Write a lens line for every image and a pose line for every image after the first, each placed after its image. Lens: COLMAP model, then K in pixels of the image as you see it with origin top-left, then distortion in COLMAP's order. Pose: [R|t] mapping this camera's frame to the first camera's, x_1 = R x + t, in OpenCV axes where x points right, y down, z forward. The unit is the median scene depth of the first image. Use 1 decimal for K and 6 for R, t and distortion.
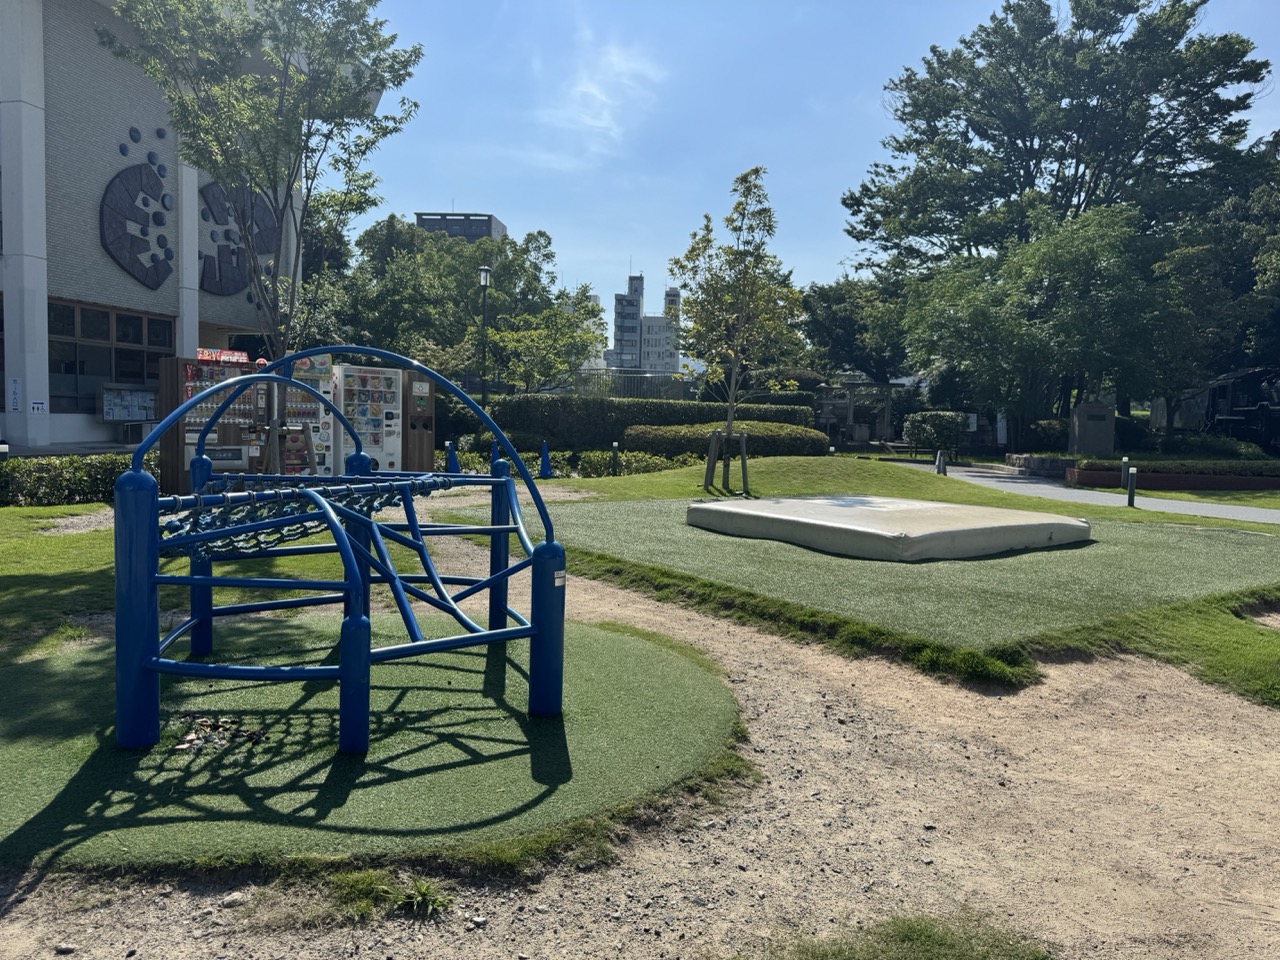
lens RADIAL K [[932.3, 0, 640.0], [0, 932.3, 480.0], [0, 0, 1]] dist [0.053892, -0.050372]
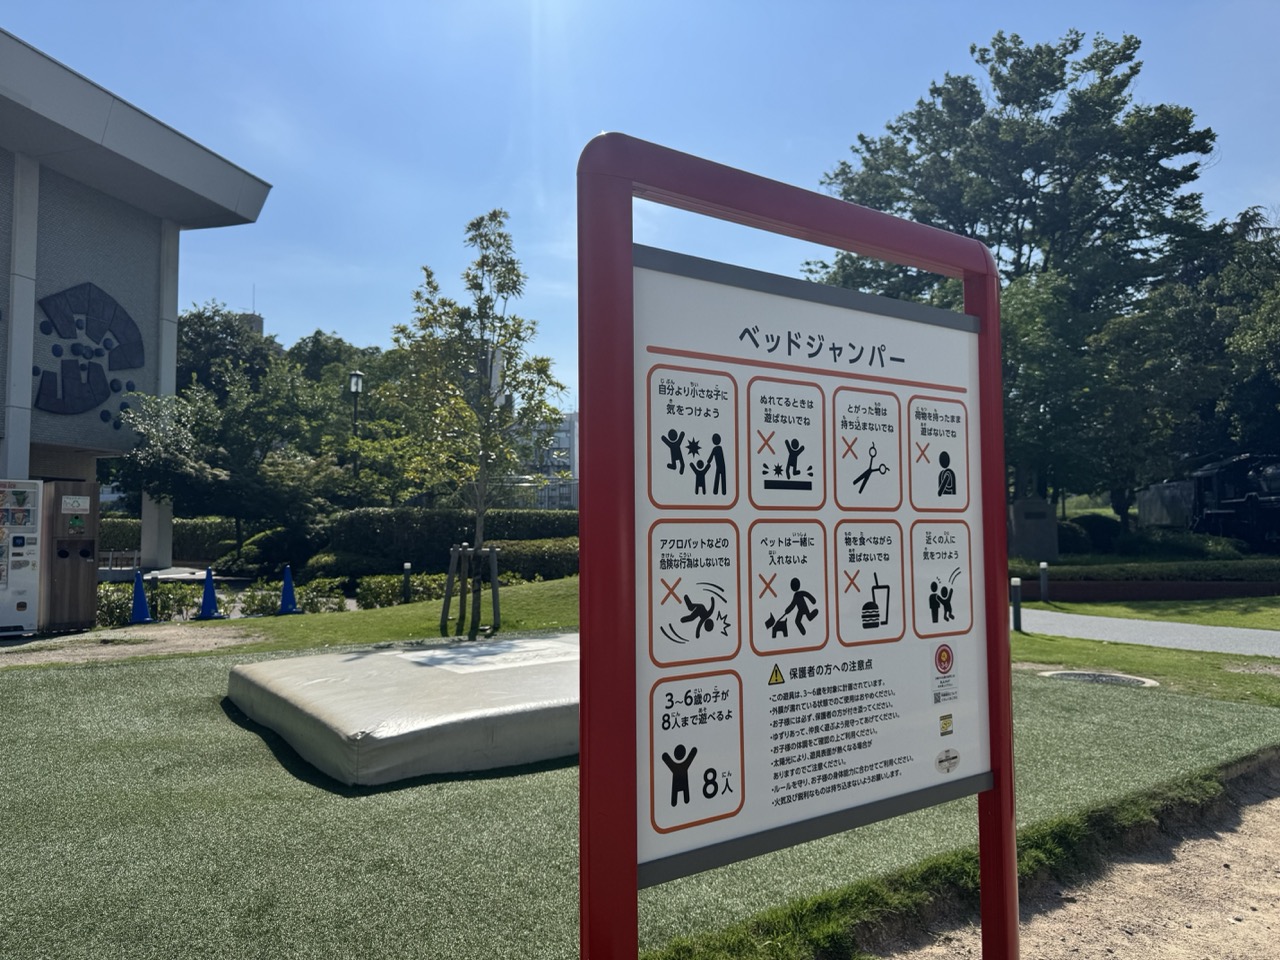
lens RADIAL K [[915.0, 0, 640.0], [0, 915.0, 480.0], [0, 0, 1]] dist [0.112249, -0.160992]
pose [[0.999052, -0.035015, -0.025875, 0.112488], [0.031562, 0.991834, -0.123569, -0.003864], [0.029990, 0.122635, 0.991999, 0.114589]]
